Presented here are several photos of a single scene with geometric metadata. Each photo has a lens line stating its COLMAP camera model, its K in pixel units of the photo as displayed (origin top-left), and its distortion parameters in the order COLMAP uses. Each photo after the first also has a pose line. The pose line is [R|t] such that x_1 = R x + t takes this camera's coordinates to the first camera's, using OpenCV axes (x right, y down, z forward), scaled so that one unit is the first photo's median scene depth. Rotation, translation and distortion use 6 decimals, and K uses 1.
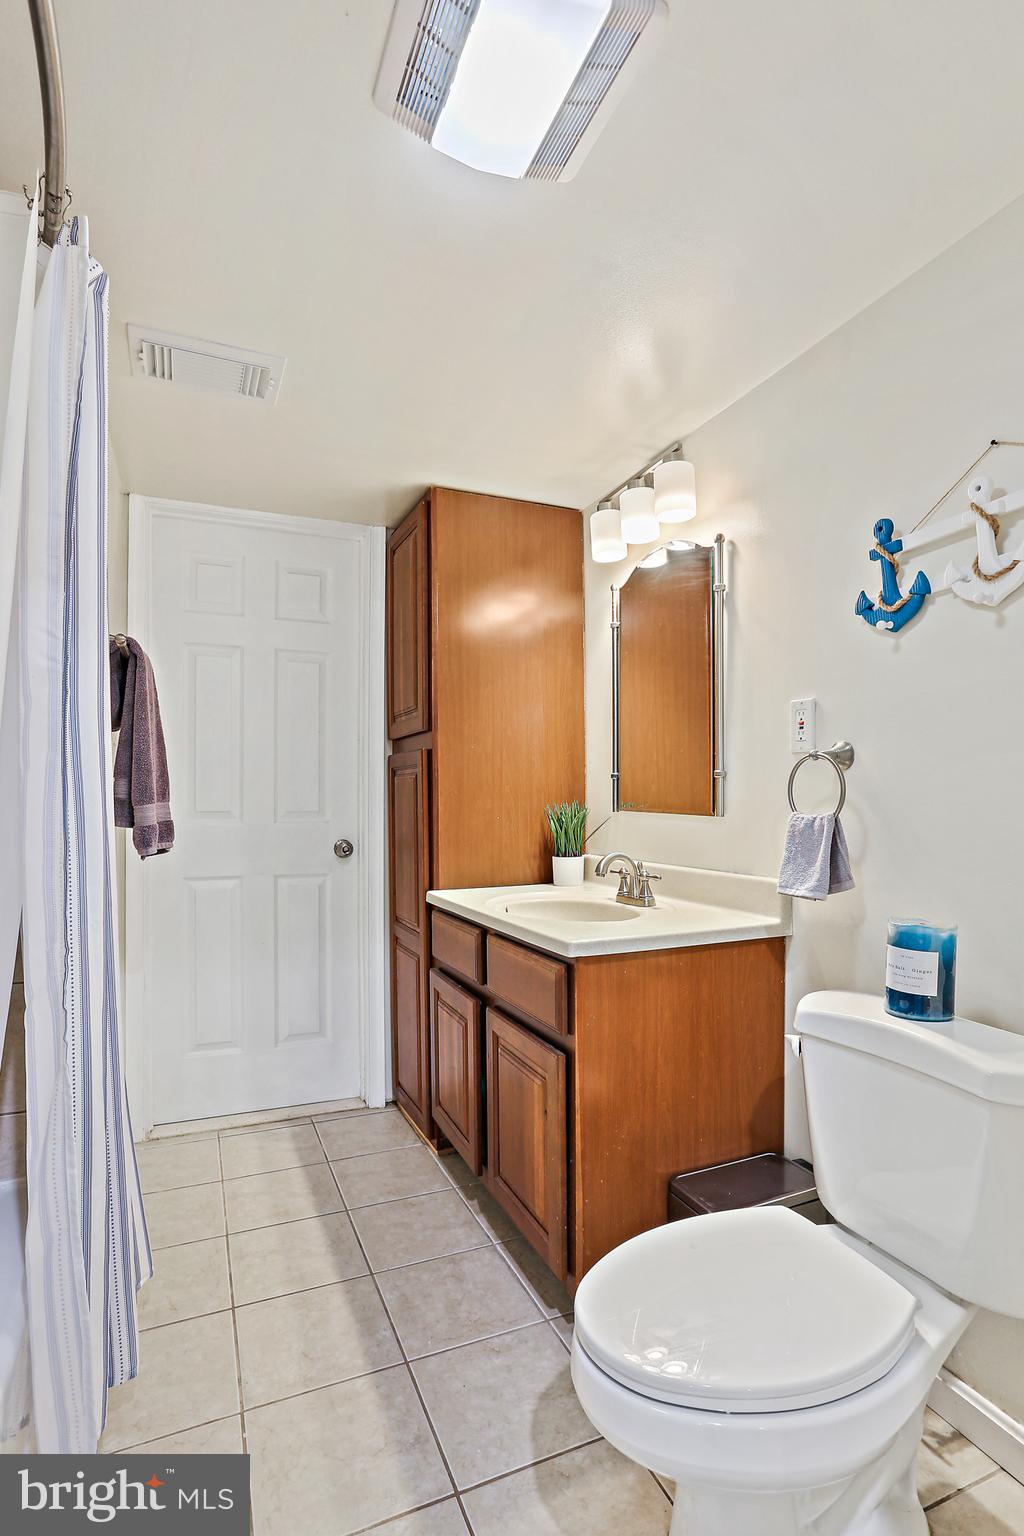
lens RADIAL K [[755.0, 0, 499.2], [0, 755.0, 835.4], [0, 0, 1]] dist [-0.039716, 0.021560]
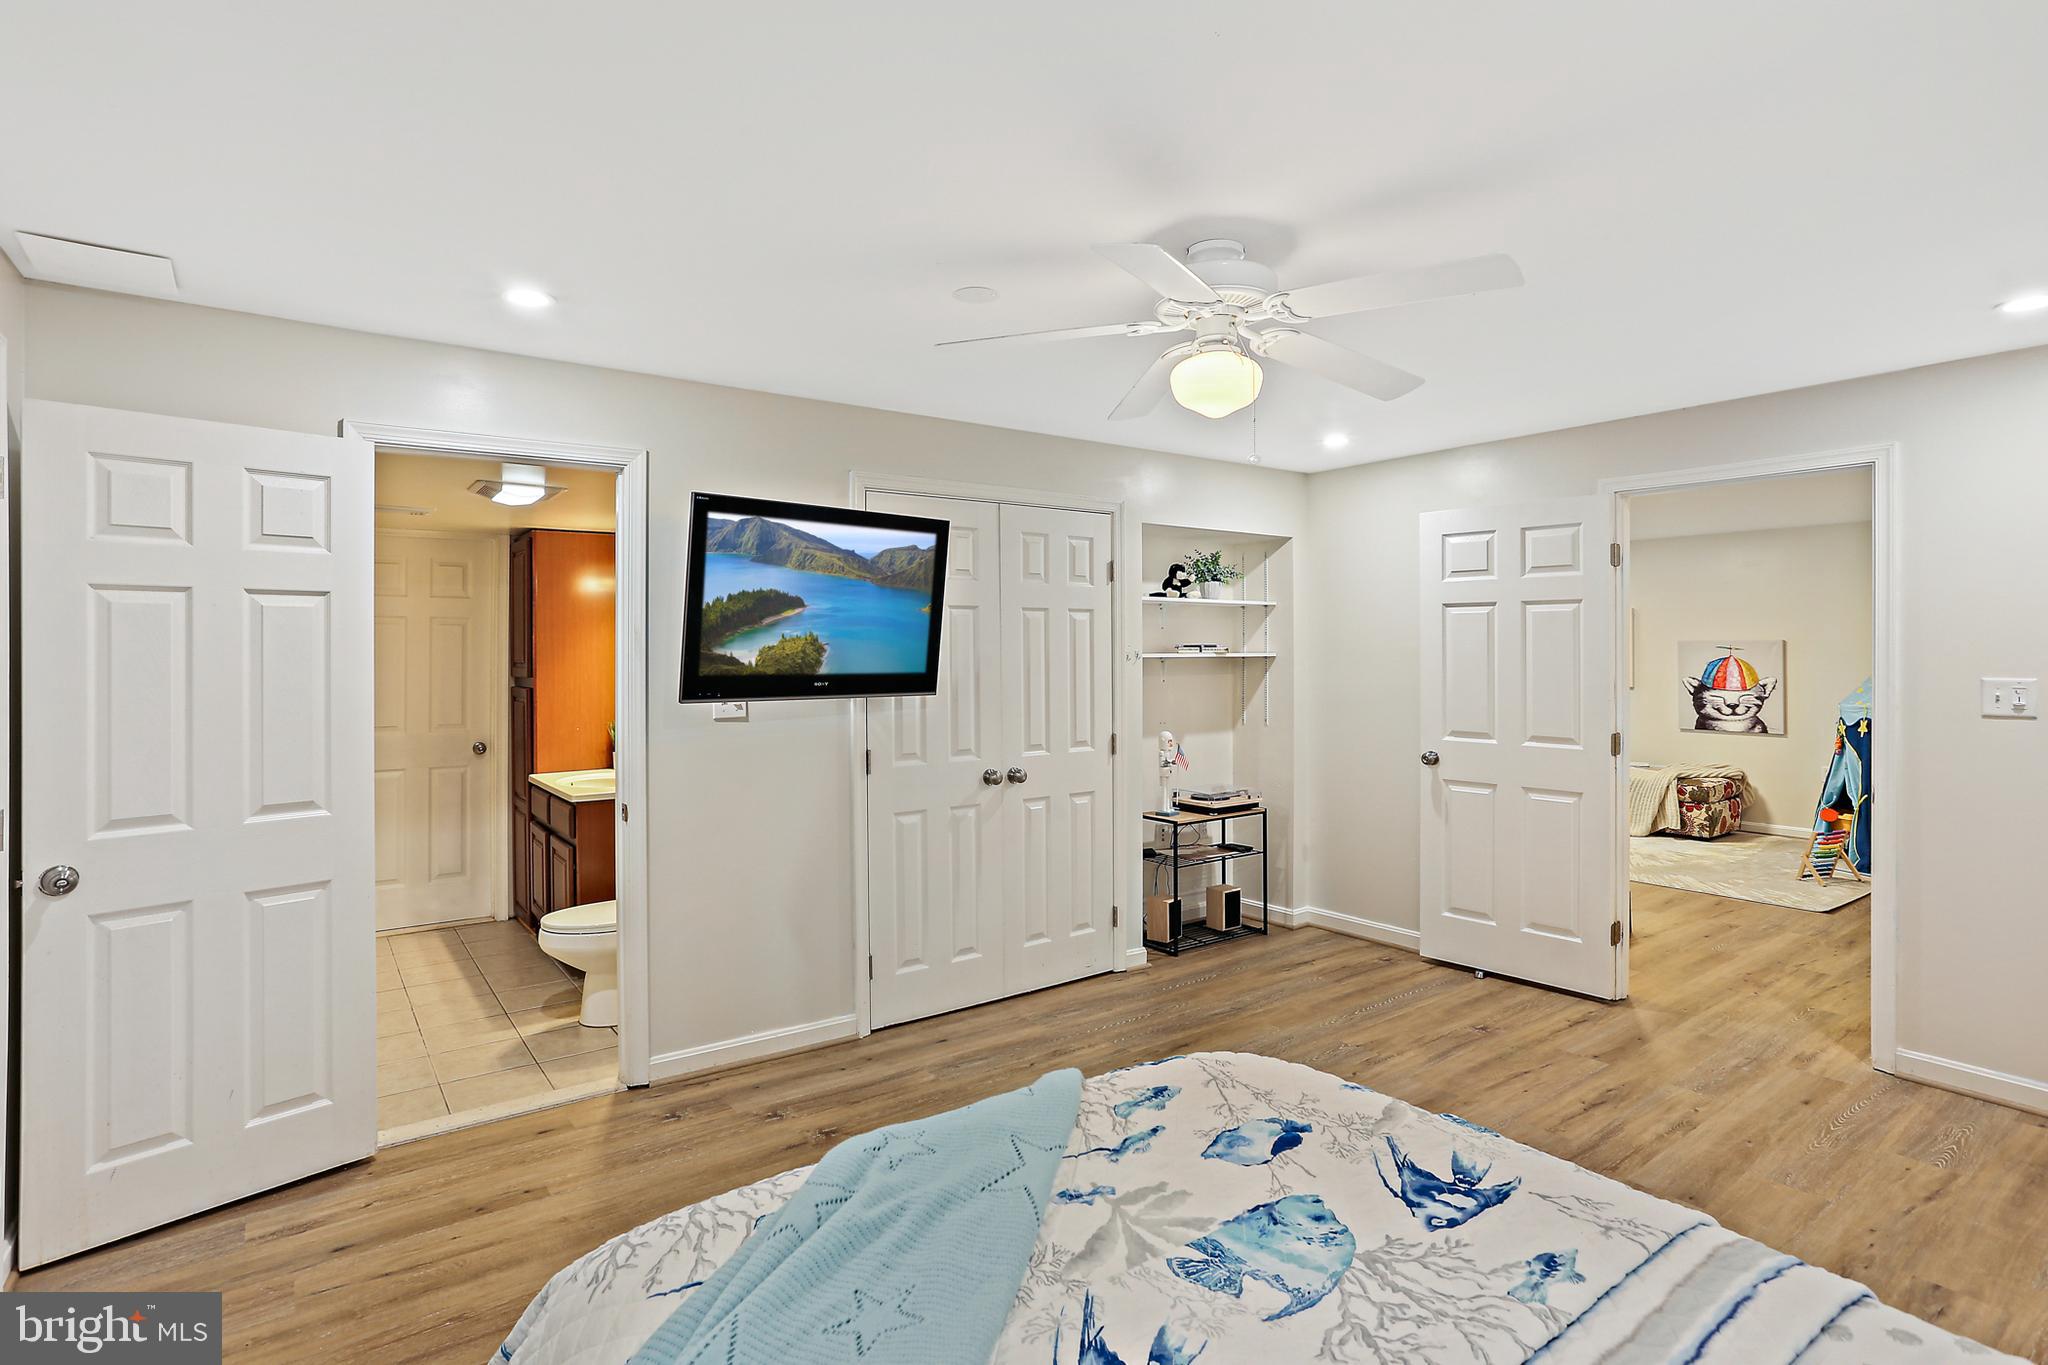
lens RADIAL K [[1006.7, 0, 1001.8], [0, 1006.7, 647.3], [0, 0, 1]] dist [-0.039716, 0.021560]
pose [[0.973015, -0.006367, 0.230655, 0.518766], [0.017180, 0.998844, -0.044904, -0.114095], [-0.230102, 0.047655, 0.971999, -1.752835]]
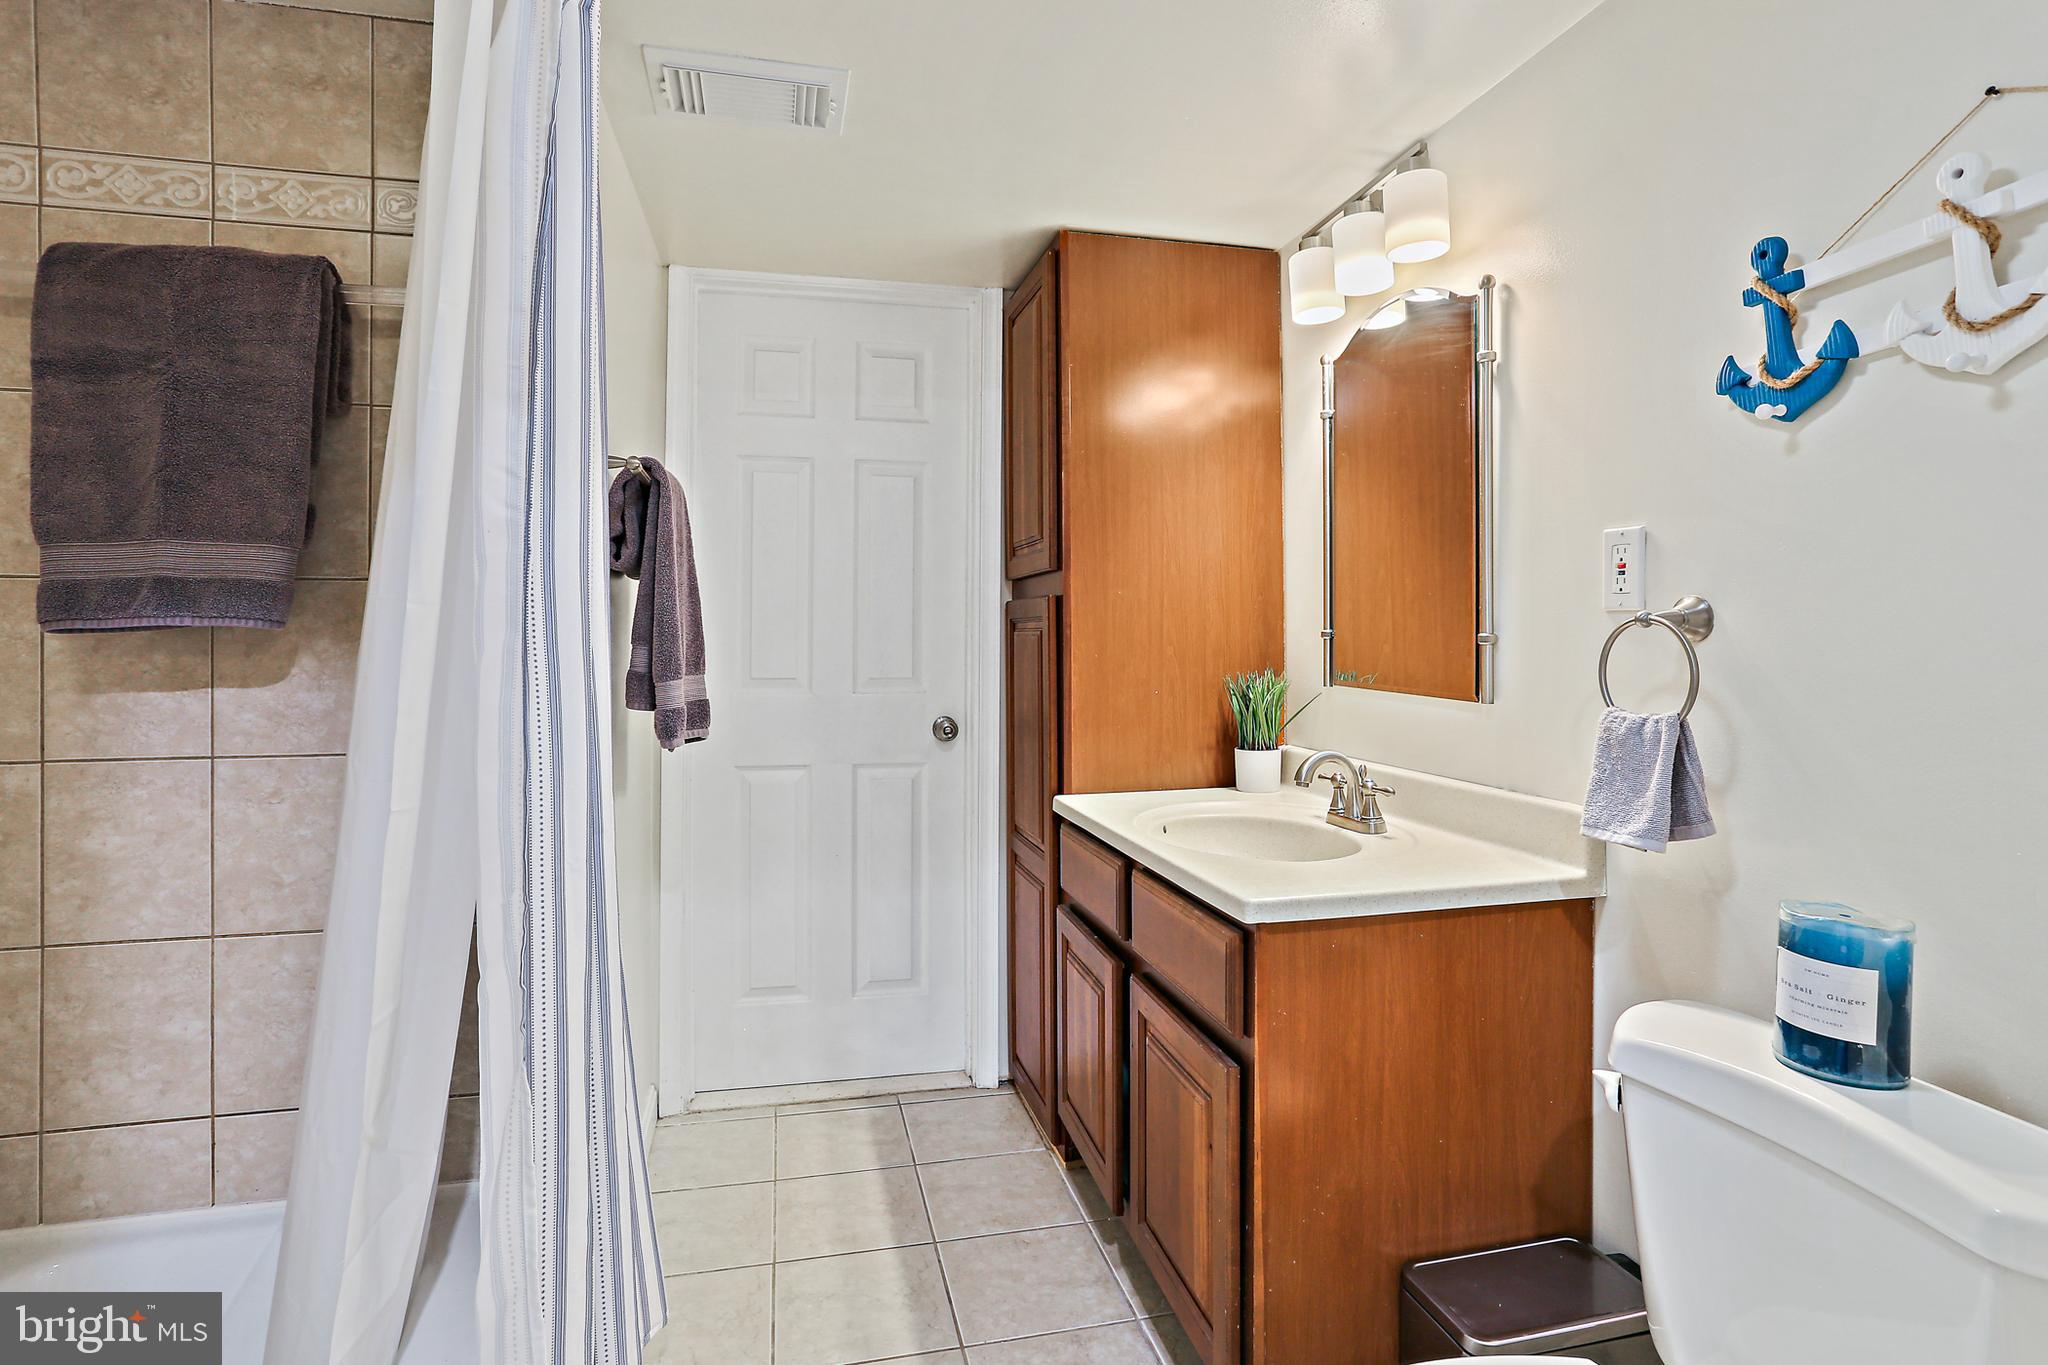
lens RADIAL K [[1006.7, 0, 1008.7], [0, 1006.7, 675.0], [0, 0, 1]] dist [-0.039716, 0.021560]
pose [[0.985961, 0.004102, -0.166924, 0.025809], [-0.006150, 0.999912, -0.011753, -0.036038], [0.166862, 0.012615, 0.985900, 0.068768]]
